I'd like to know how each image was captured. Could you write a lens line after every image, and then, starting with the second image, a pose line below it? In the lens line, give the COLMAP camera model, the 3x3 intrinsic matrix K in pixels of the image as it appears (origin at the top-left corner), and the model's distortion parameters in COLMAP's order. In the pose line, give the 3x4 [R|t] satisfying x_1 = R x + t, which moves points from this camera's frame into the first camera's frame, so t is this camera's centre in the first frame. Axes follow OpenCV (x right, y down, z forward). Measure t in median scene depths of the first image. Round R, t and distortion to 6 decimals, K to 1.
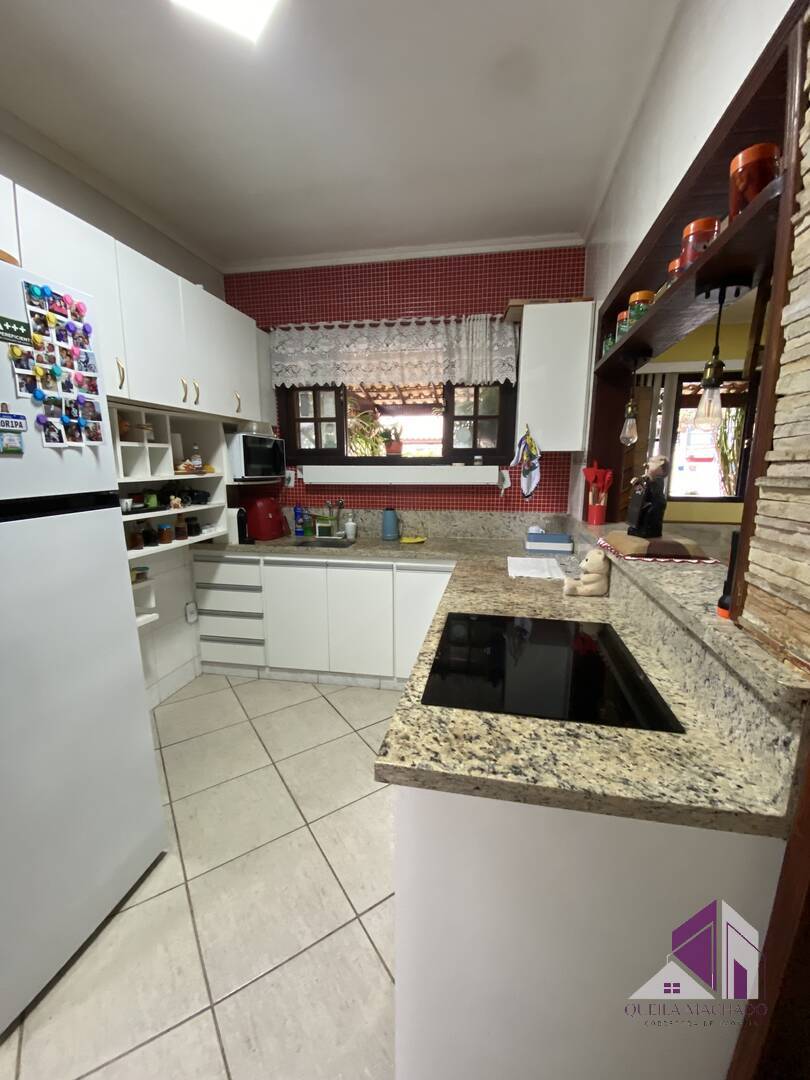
lens RADIAL K [[436.2, 0, 411.1], [0, 436.2, 541.8], [0, 0, 1]] dist [0.052633, -0.040693]
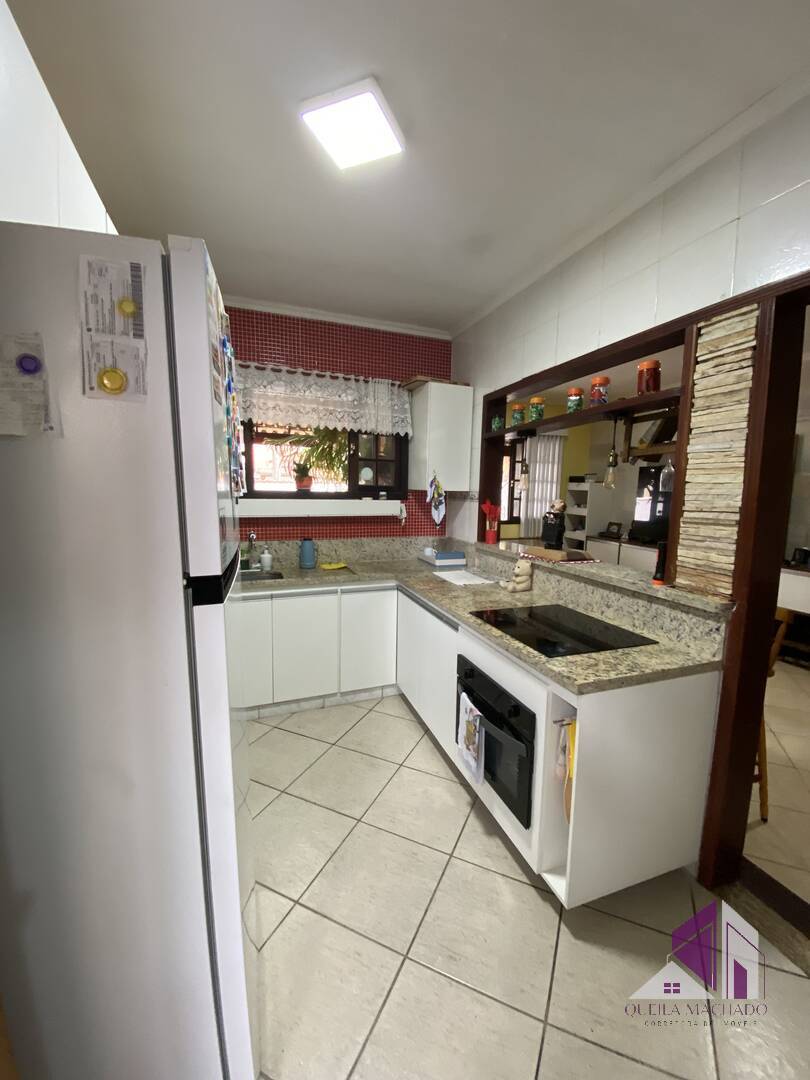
lens RADIAL K [[436.2, 0, 411.1], [0, 436.2, 541.8], [0, 0, 1]] dist [0.052633, -0.040693]
pose [[0.852347, -0.048193, 0.520752, -0.493055], [0.077016, 0.996455, -0.033839, -0.016893], [-0.517275, 0.068948, 0.853037, -0.060430]]
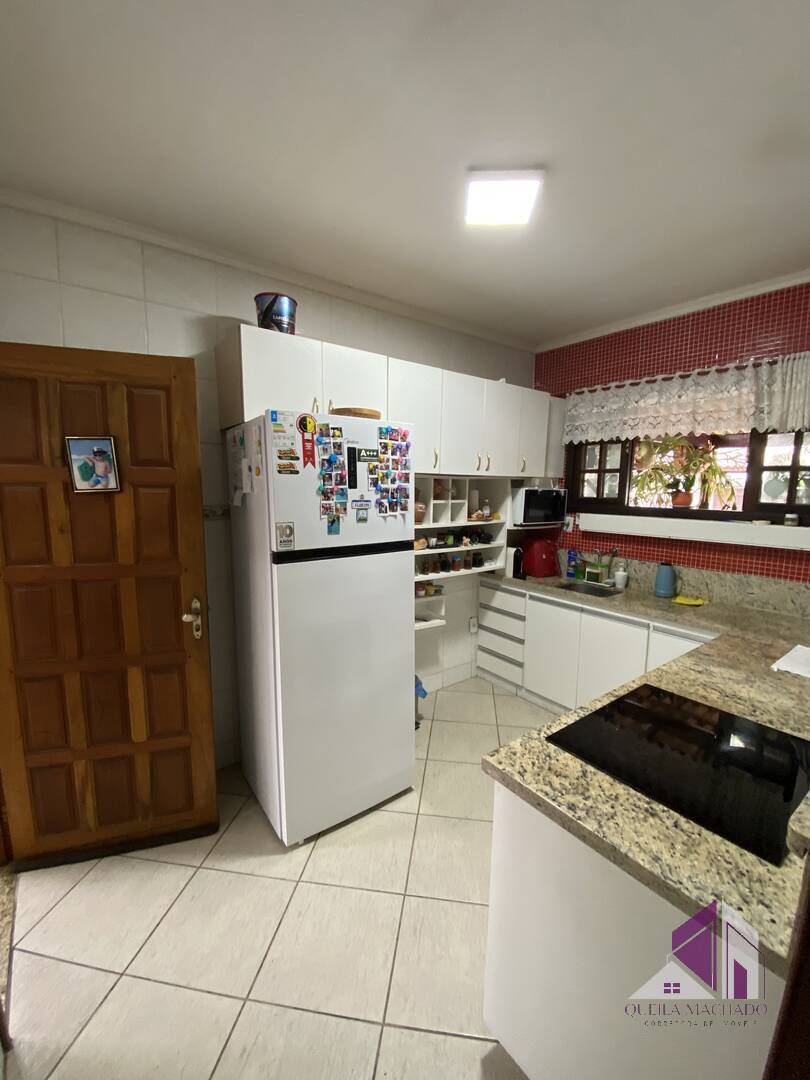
lens RADIAL K [[439.2, 0, 407.6], [0, 439.2, 542.6], [0, 0, 1]] dist [0.016048, -0.018461]
pose [[0.741533, 0.097323, -0.663820, 0.207959], [-0.131622, 0.991299, -0.001695, -0.057104], [0.657879, 0.088630, 0.747891, -0.108249]]
